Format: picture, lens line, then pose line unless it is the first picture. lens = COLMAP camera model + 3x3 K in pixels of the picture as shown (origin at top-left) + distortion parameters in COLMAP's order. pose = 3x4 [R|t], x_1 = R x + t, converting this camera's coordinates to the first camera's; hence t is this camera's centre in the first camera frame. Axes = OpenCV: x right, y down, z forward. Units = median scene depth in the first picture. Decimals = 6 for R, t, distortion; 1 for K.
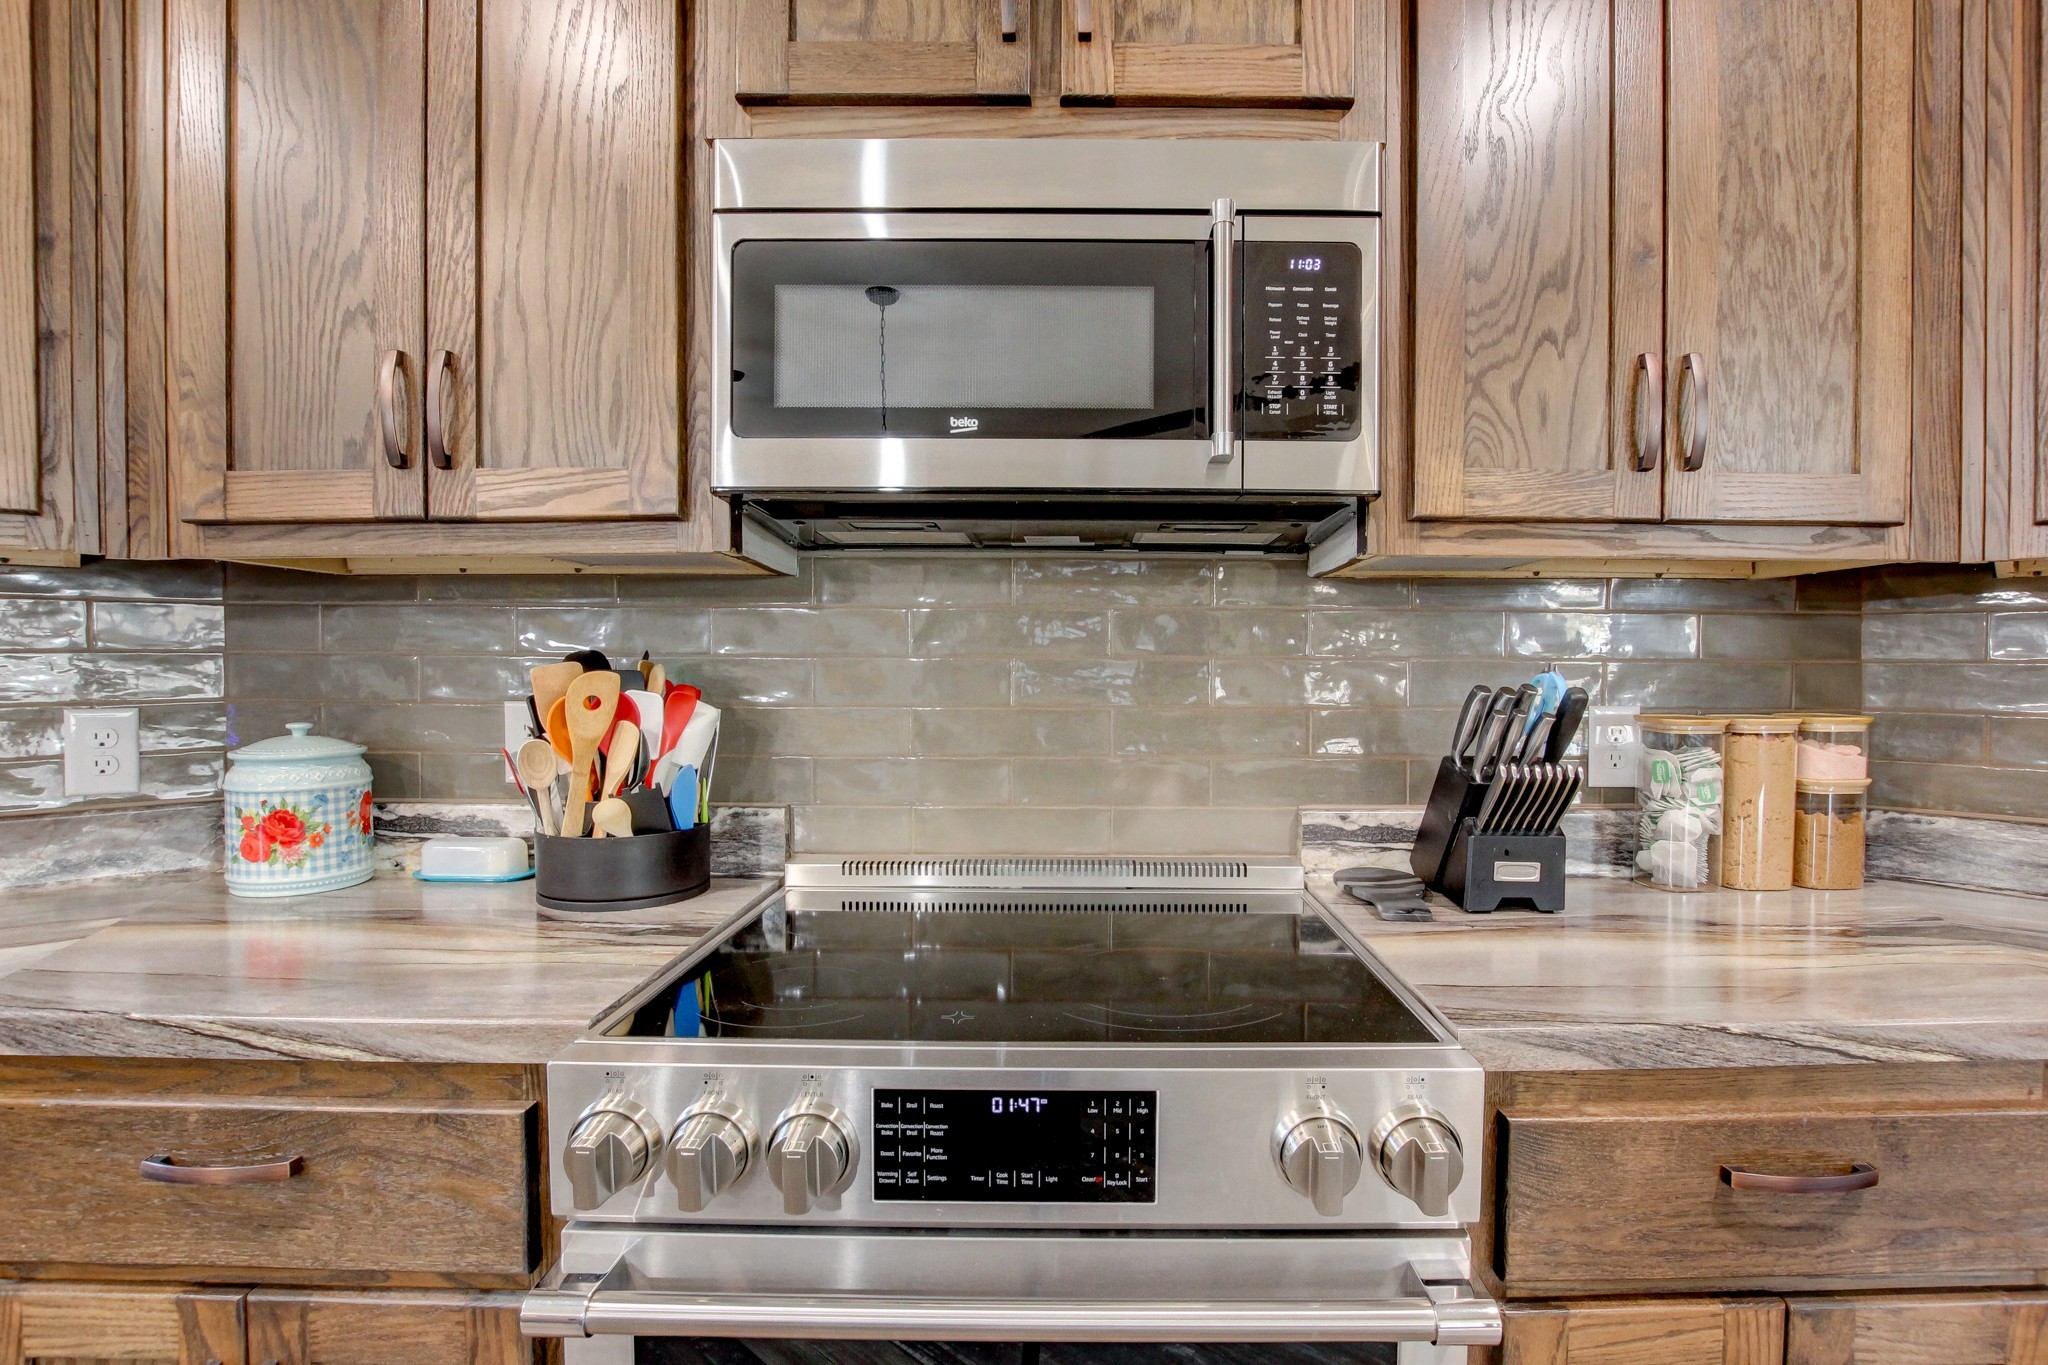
lens RADIAL K [[979.0, 0, 1042.5], [0, 979.0, 687.0], [0, 0, 1]] dist [-0.032417, 0.002300]
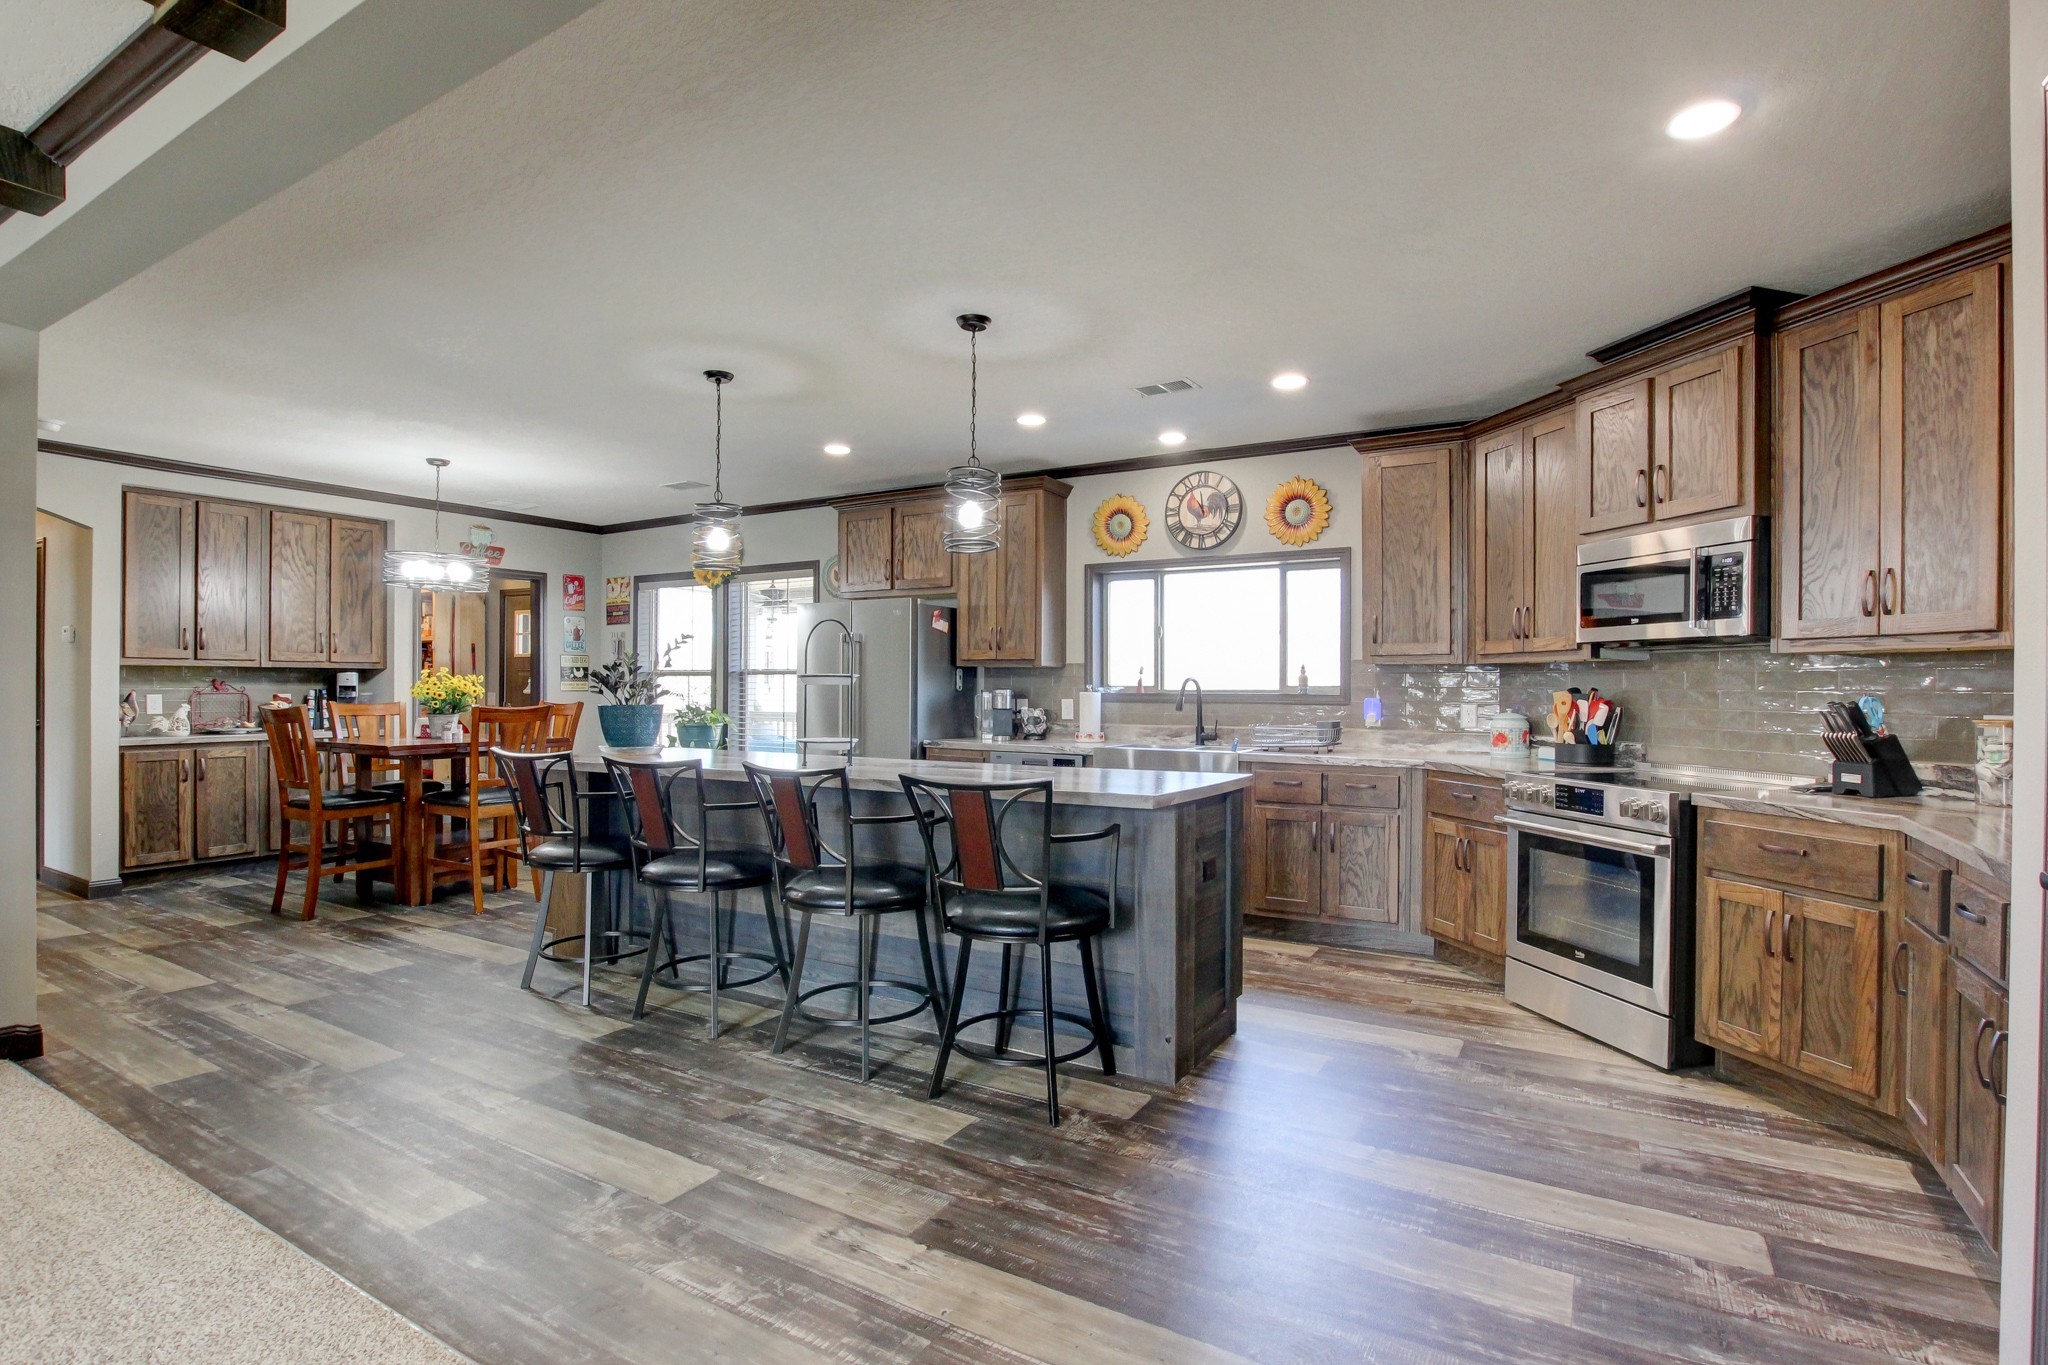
lens RADIAL K [[979.0, 0, 1049.7], [0, 979.0, 687.4], [0, 0, 1]] dist [-0.032417, 0.002300]
pose [[0.260411, -0.001722, -0.965496, 2.470388], [-0.036826, 0.999253, -0.011714, 0.070447], [0.964795, 0.038606, 0.260153, -1.705082]]
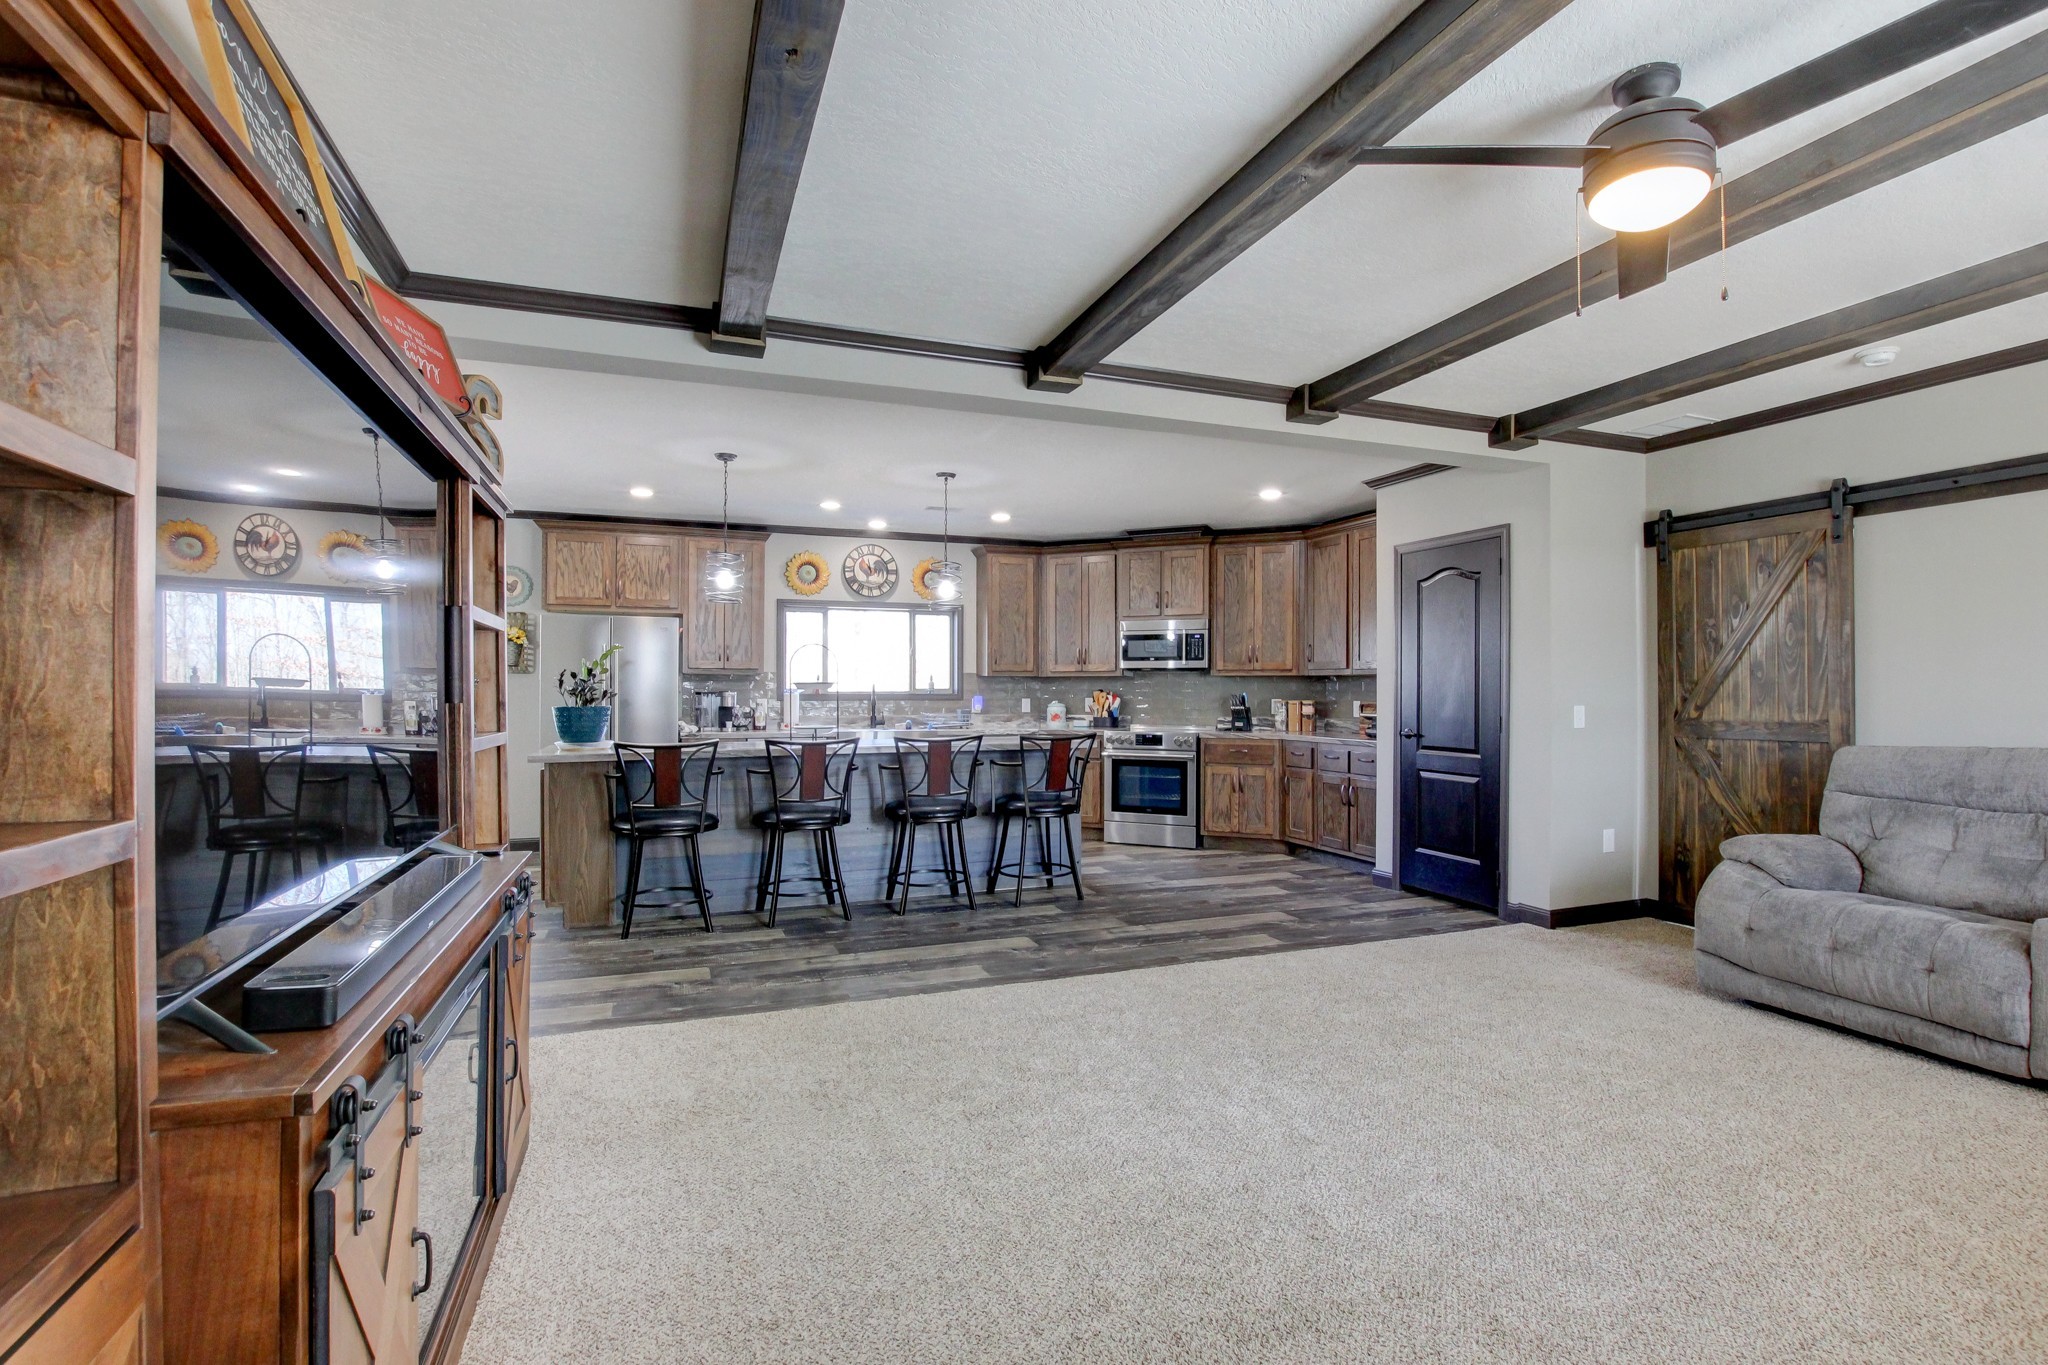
lens RADIAL K [[979.0, 0, 1020.9], [0, 979.0, 691.6], [0, 0, 1]] dist [-0.032417, 0.002300]
pose [[0.912769, -0.000139, -0.408476, 1.939391], [-0.013064, 0.999478, -0.029534, 0.198509], [0.408267, 0.032294, 0.912291, -5.860663]]
